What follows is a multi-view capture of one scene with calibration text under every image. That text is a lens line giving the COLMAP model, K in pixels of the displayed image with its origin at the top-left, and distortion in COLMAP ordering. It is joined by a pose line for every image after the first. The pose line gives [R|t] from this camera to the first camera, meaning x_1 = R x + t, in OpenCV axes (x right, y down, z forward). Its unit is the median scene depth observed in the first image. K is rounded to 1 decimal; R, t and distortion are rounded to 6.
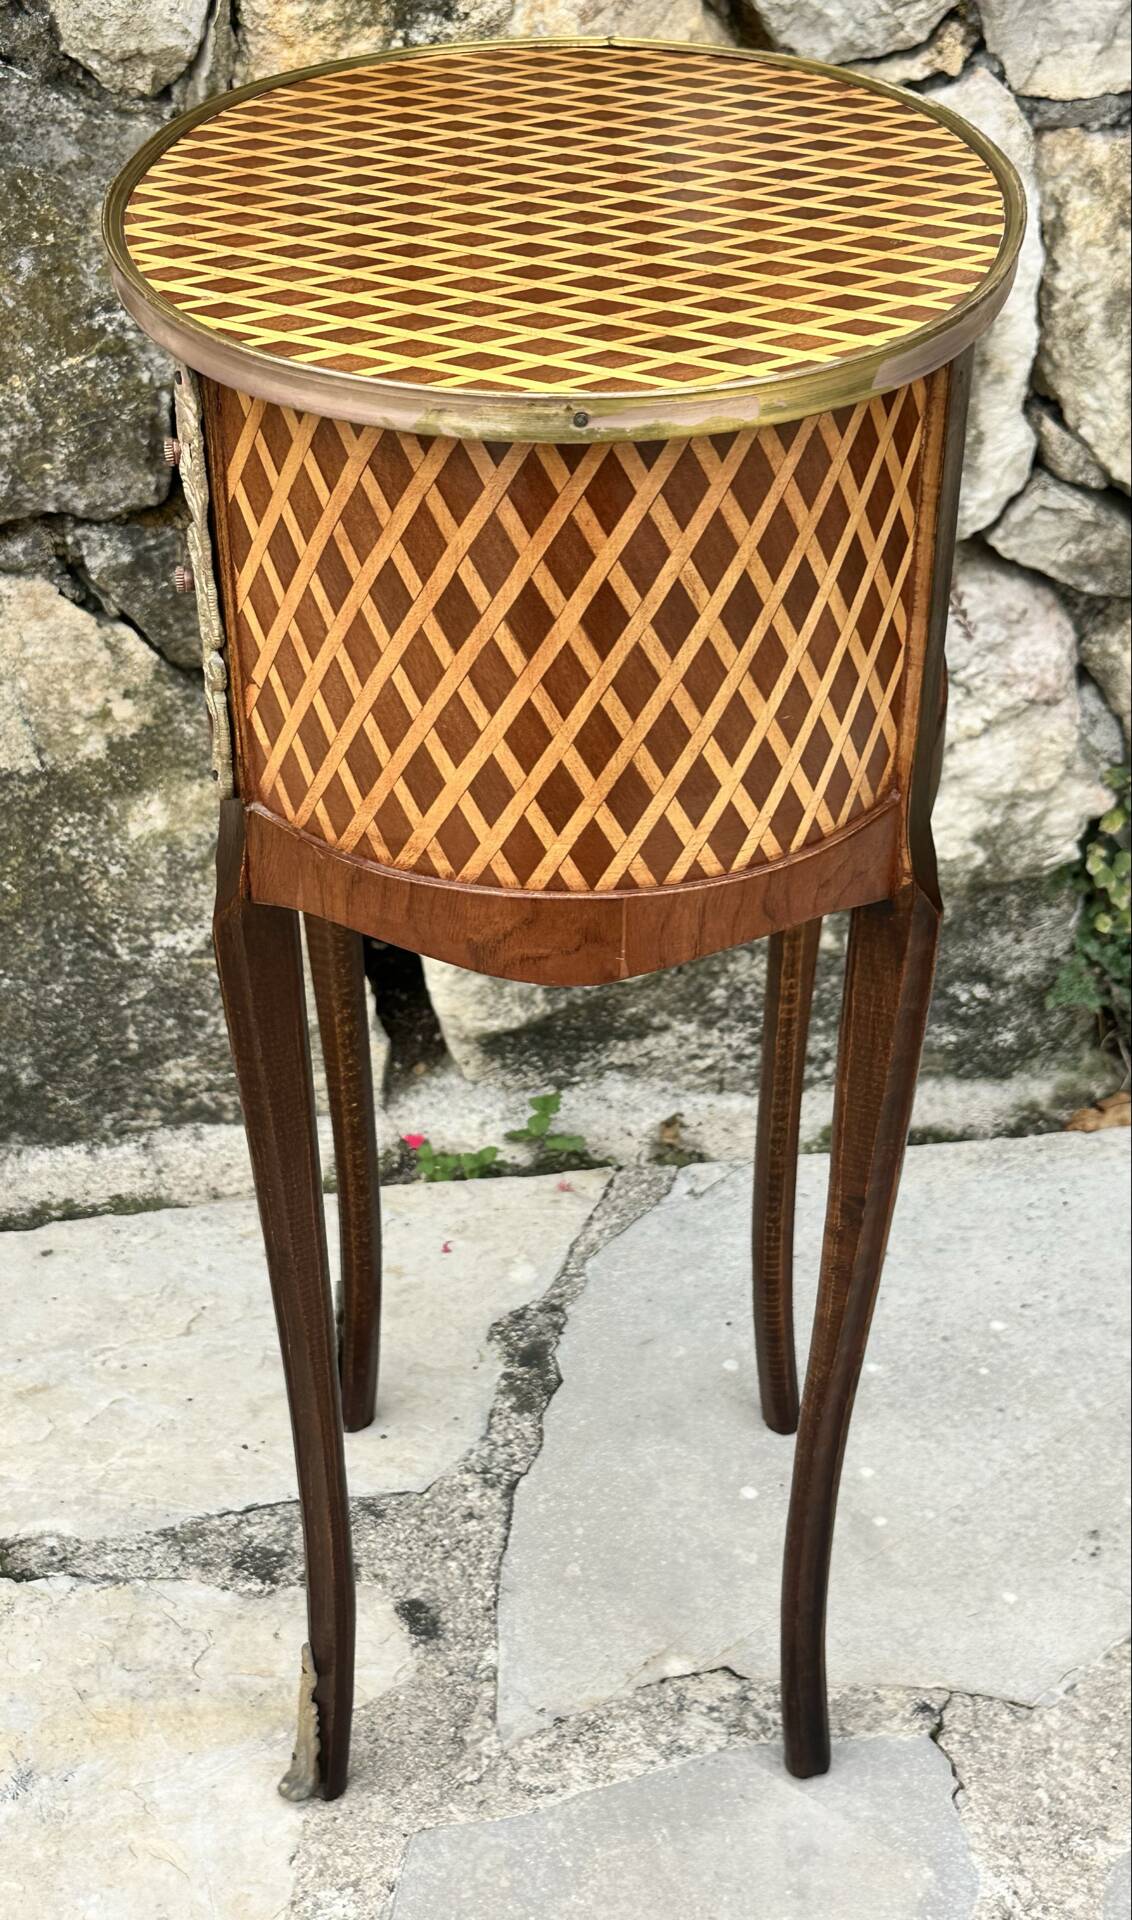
lens RADIAL K [[2384.7, 0, 540.3], [0, 2384.7, 991.4], [0, 0, 1]] dist [0.055659, 0.000000]
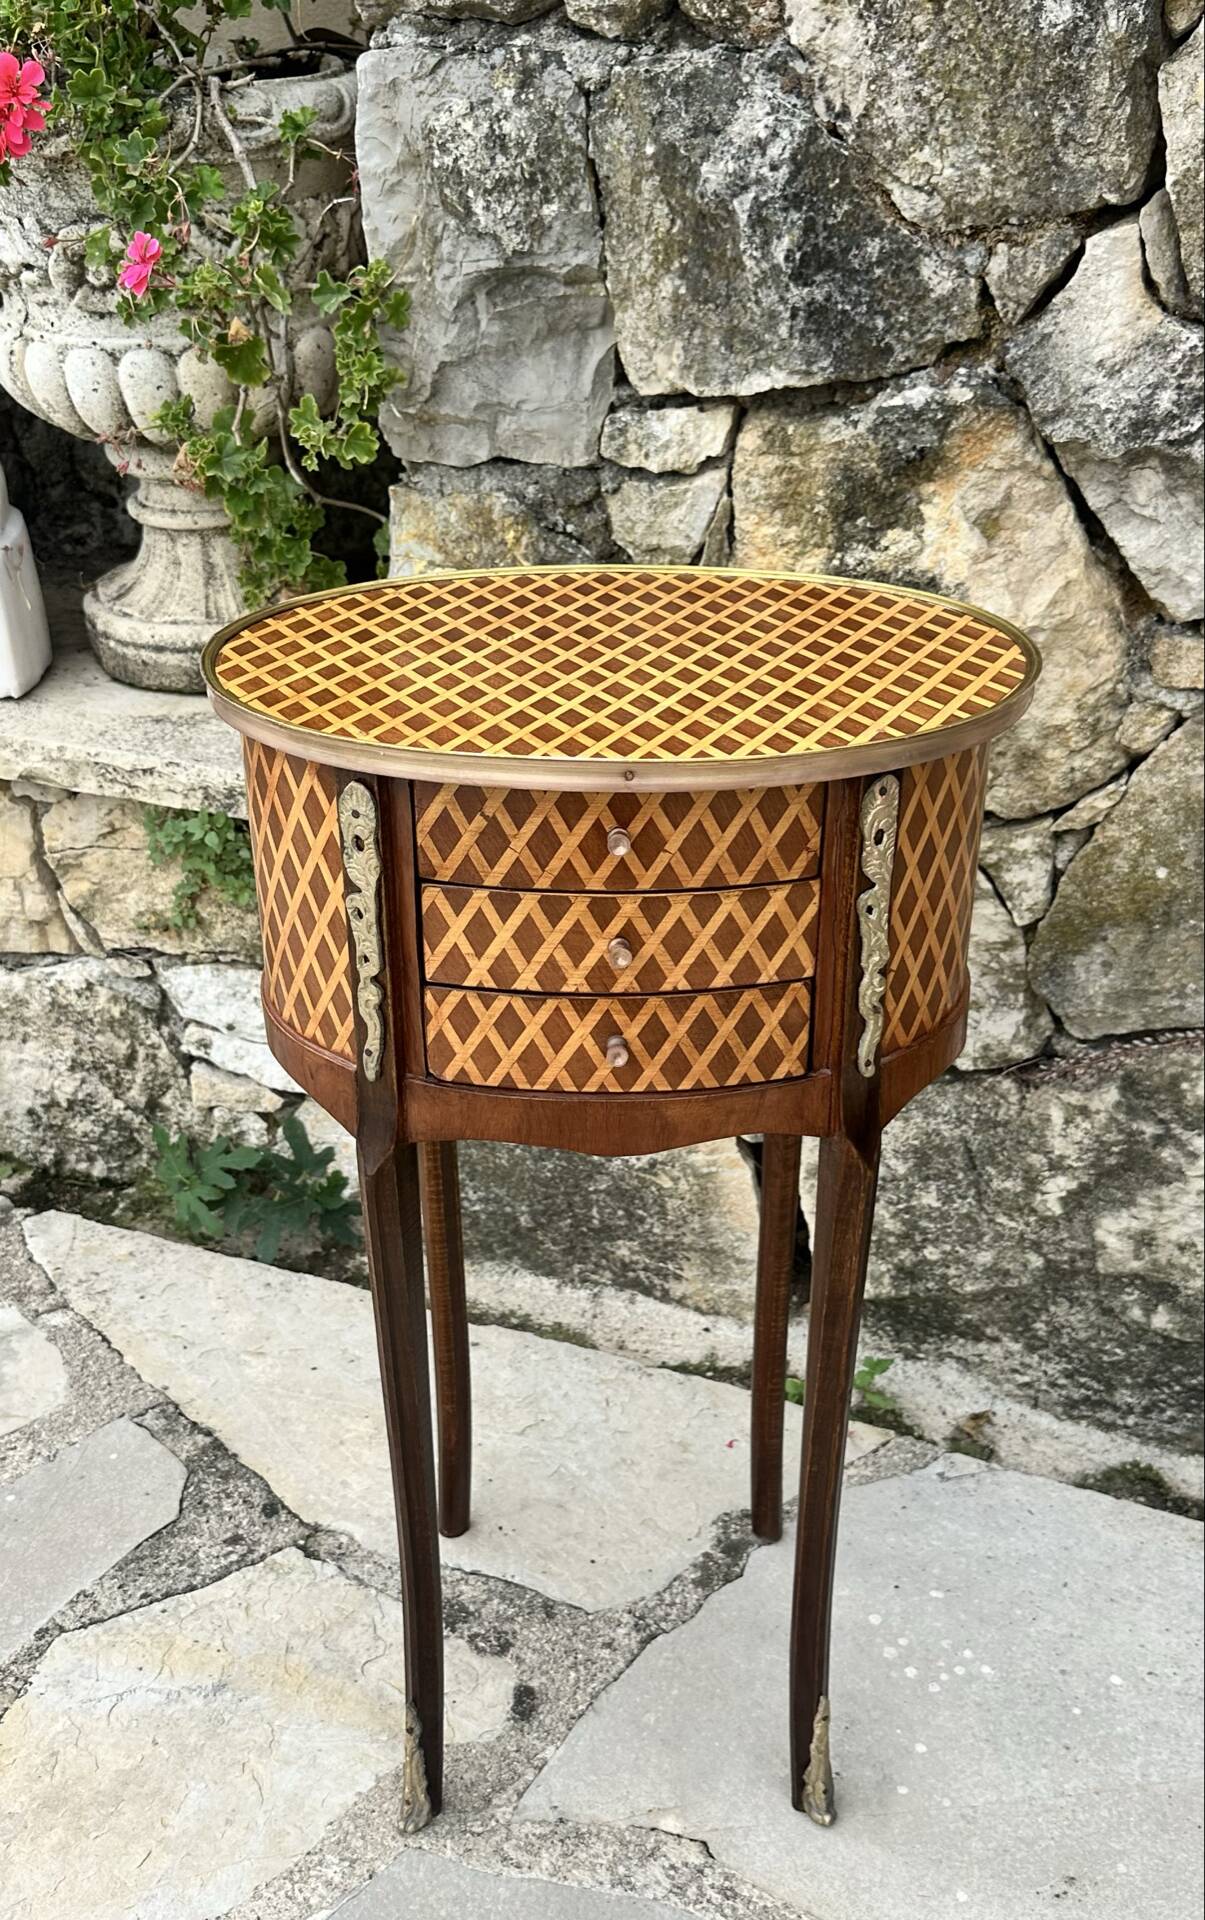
lens RADIAL K [[1804.2, 0, 583.6], [0, 1804.2, 1014.6], [0, 0, 1]] dist [0.062292, 0.000000]
pose [[0.850147, 0.242478, -0.467390, 0.336753], [-0.282234, 0.959217, -0.015728, -0.088902], [0.444515, 0.145284, 0.883911, 0.070264]]
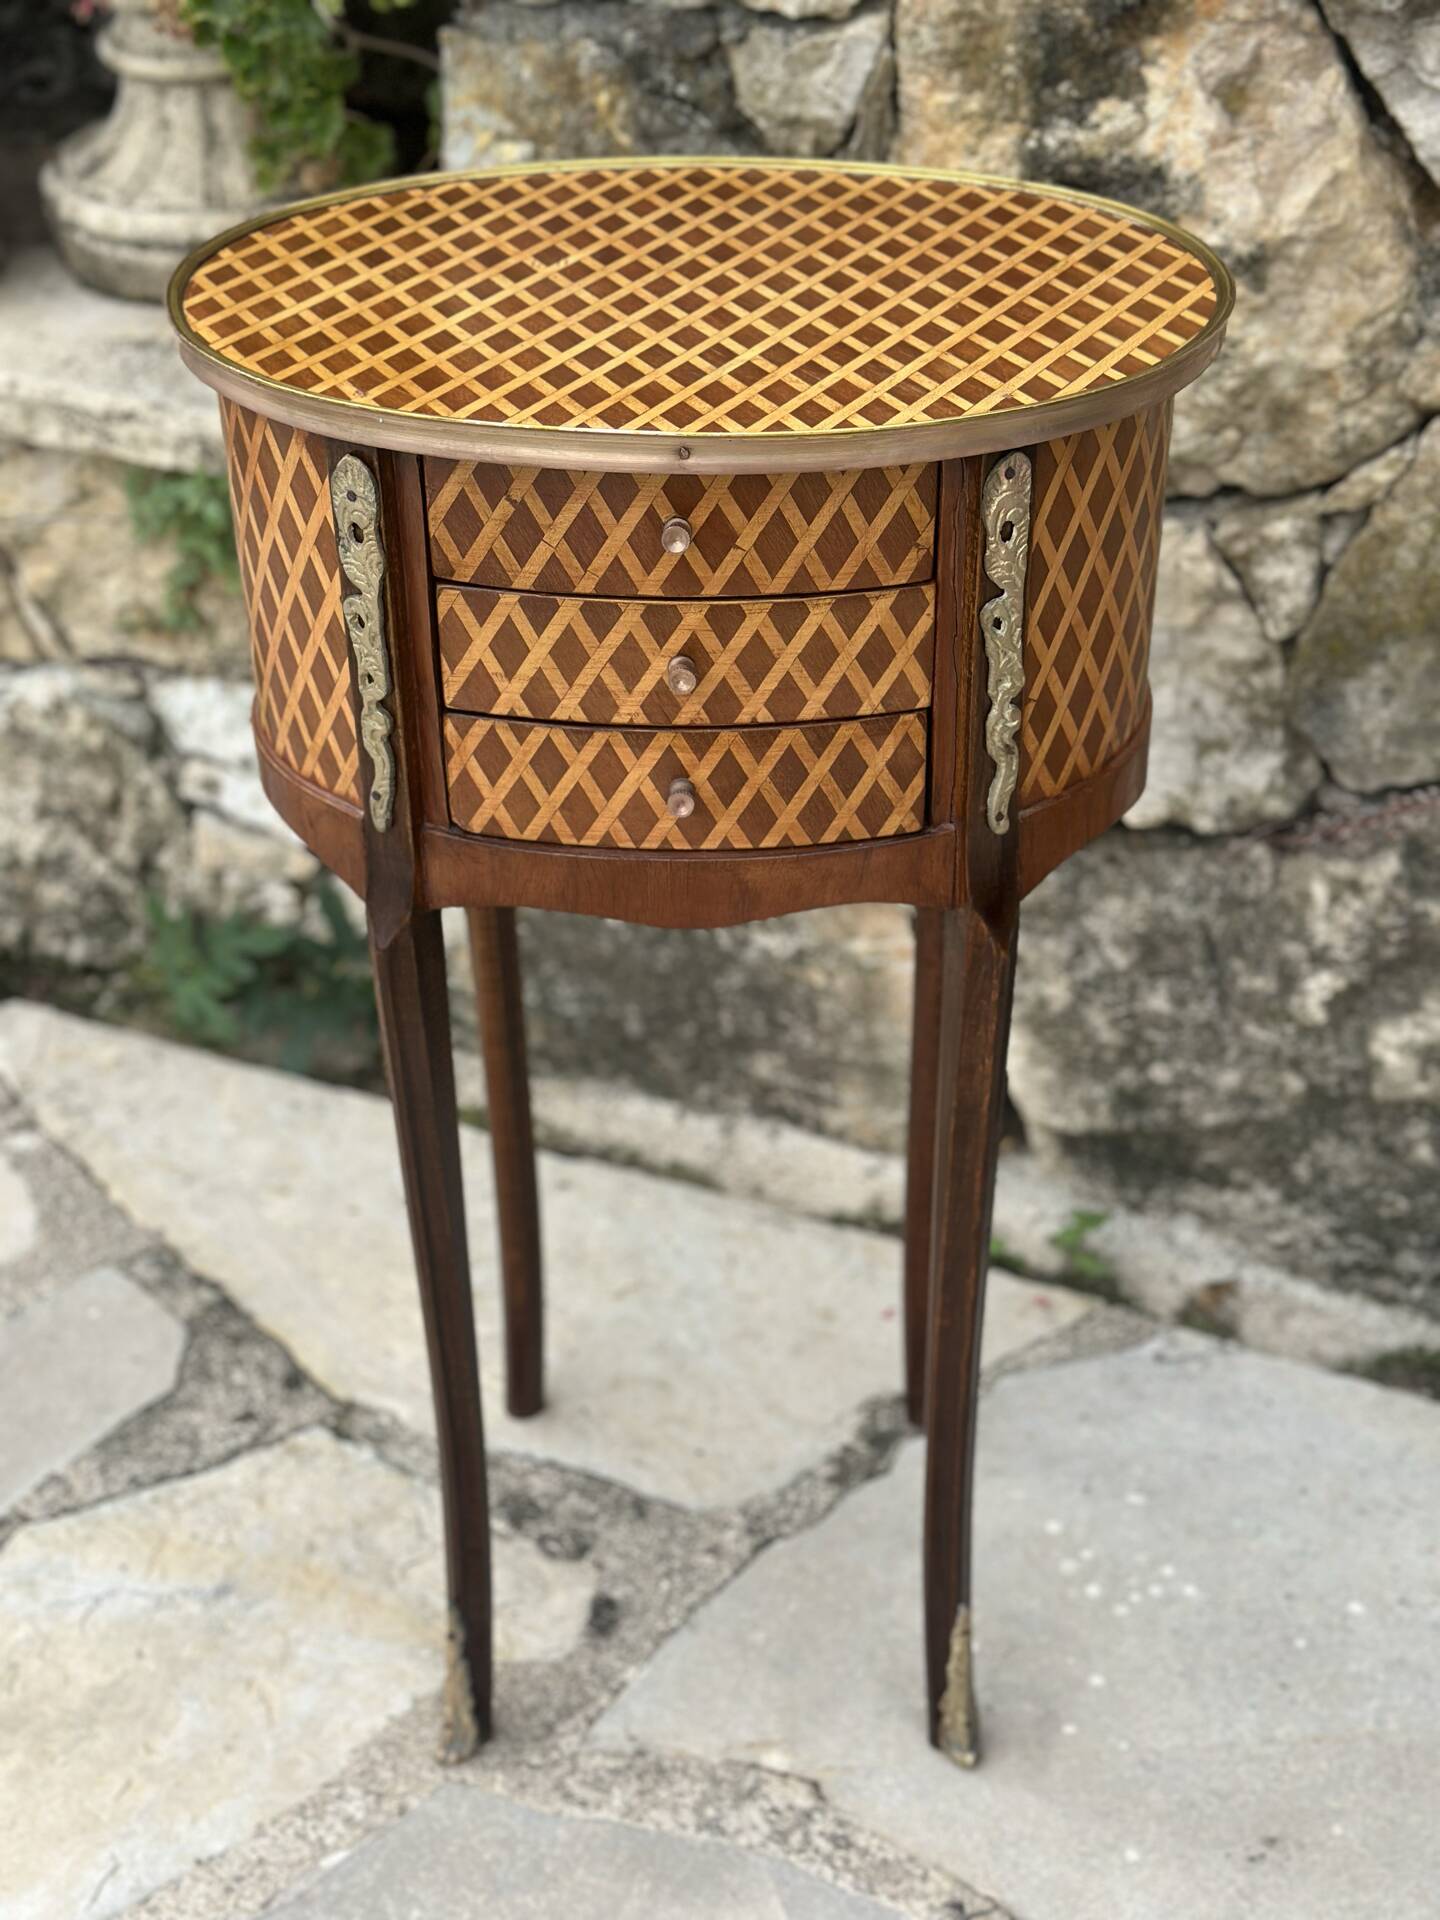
lens RADIAL K [[2621.1, 0, 726.9], [0, 2621.1, 991.3], [0, 0, 1]] dist [0.086344, 0.000000]
pose [[0.831539, 0.296290, -0.469846, 0.433355], [-0.293768, 0.952462, 0.080717, -0.101984], [0.471427, 0.070906, 0.879050, -0.007480]]
